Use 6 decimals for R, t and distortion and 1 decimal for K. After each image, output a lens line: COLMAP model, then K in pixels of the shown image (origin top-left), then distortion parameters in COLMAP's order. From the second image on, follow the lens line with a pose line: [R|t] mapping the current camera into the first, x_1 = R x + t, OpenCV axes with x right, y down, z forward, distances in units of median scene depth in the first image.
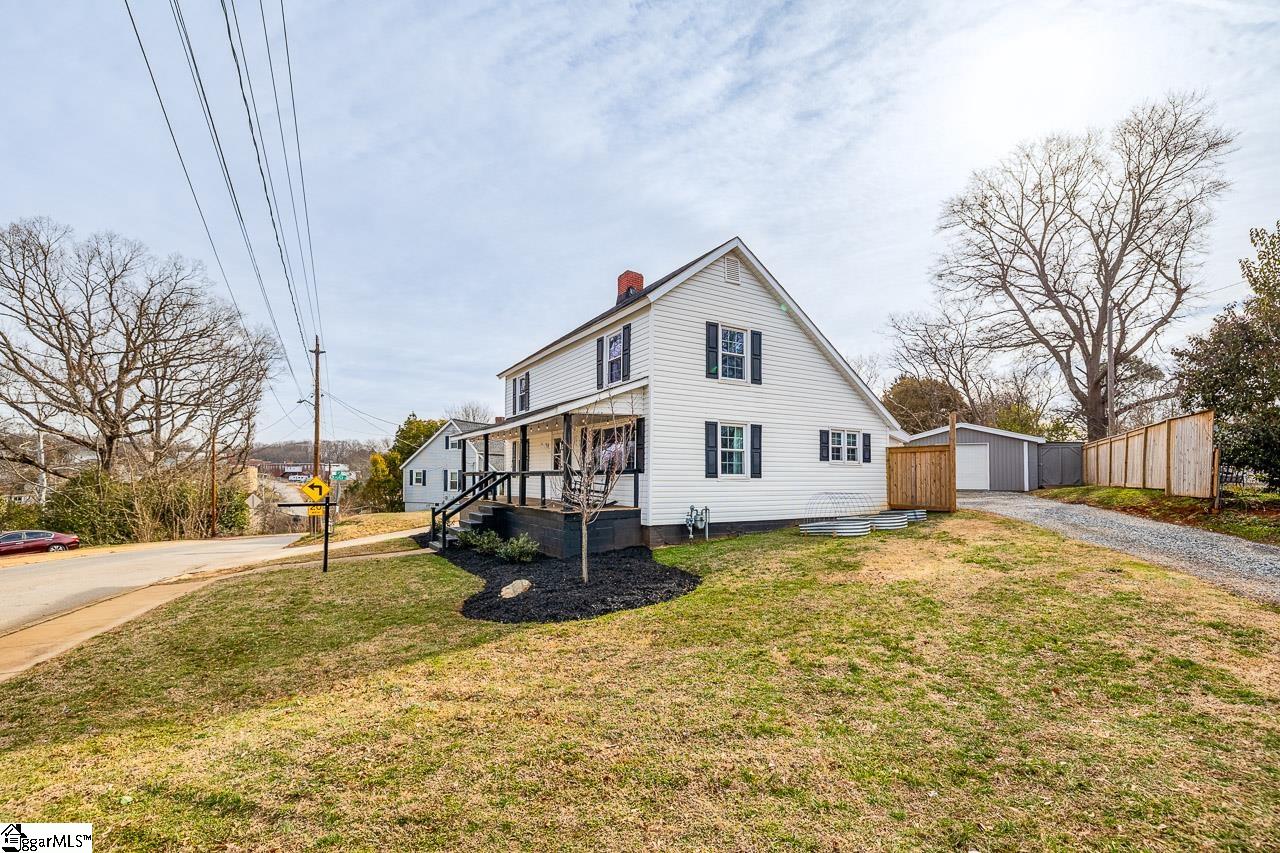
lens RADIAL K [[538.0, 0, 632.4], [0, 538.0, 479.2], [0, 0, 1]] dist [-0.002260, -0.000561]
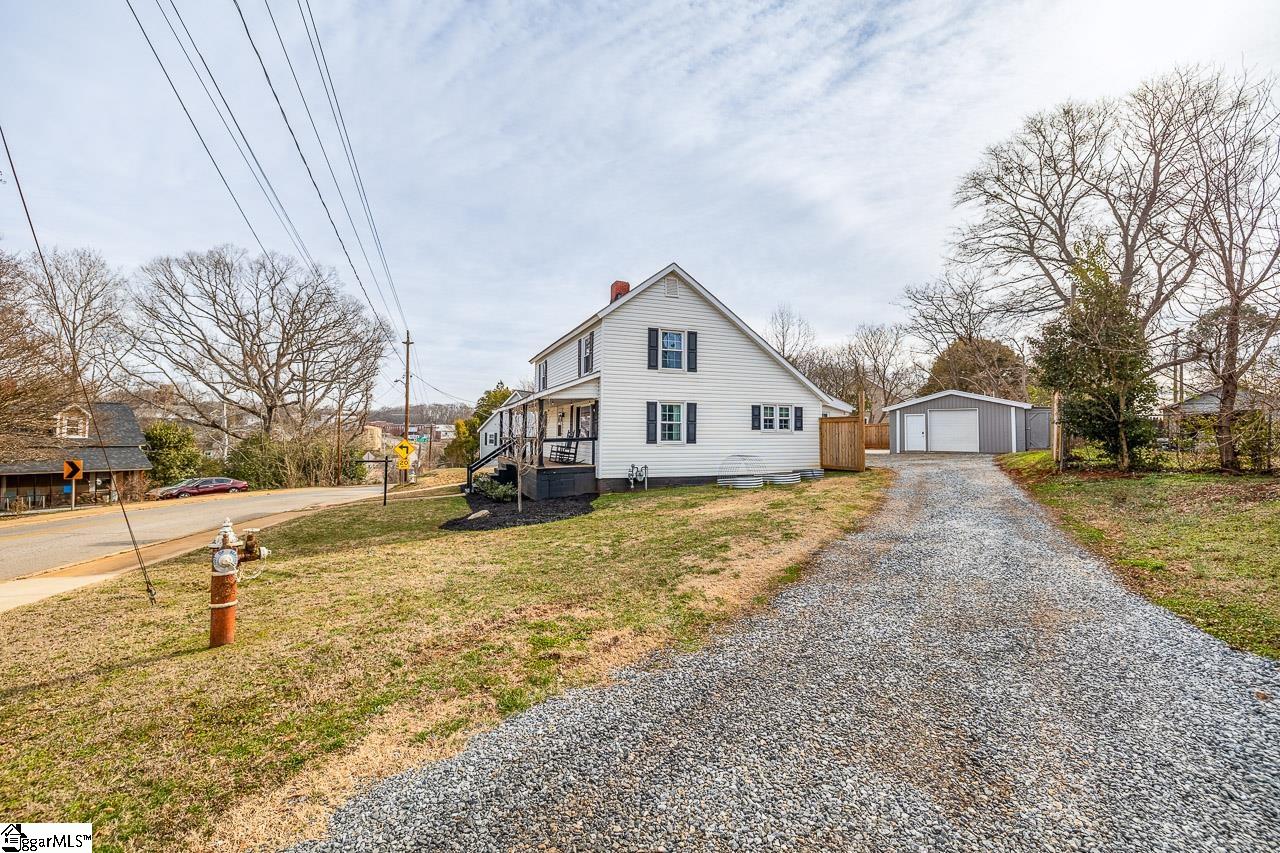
lens RADIAL K [[538.0, 0, 636.8], [0, 538.0, 426.1], [0, 0, 1]] dist [-0.002260, -0.000561]
pose [[0.984254, -0.002305, -0.176745, 0.196133], [-0.001449, 0.999776, -0.021110, -0.010146], [0.176754, 0.021034, 0.984030, -0.184512]]
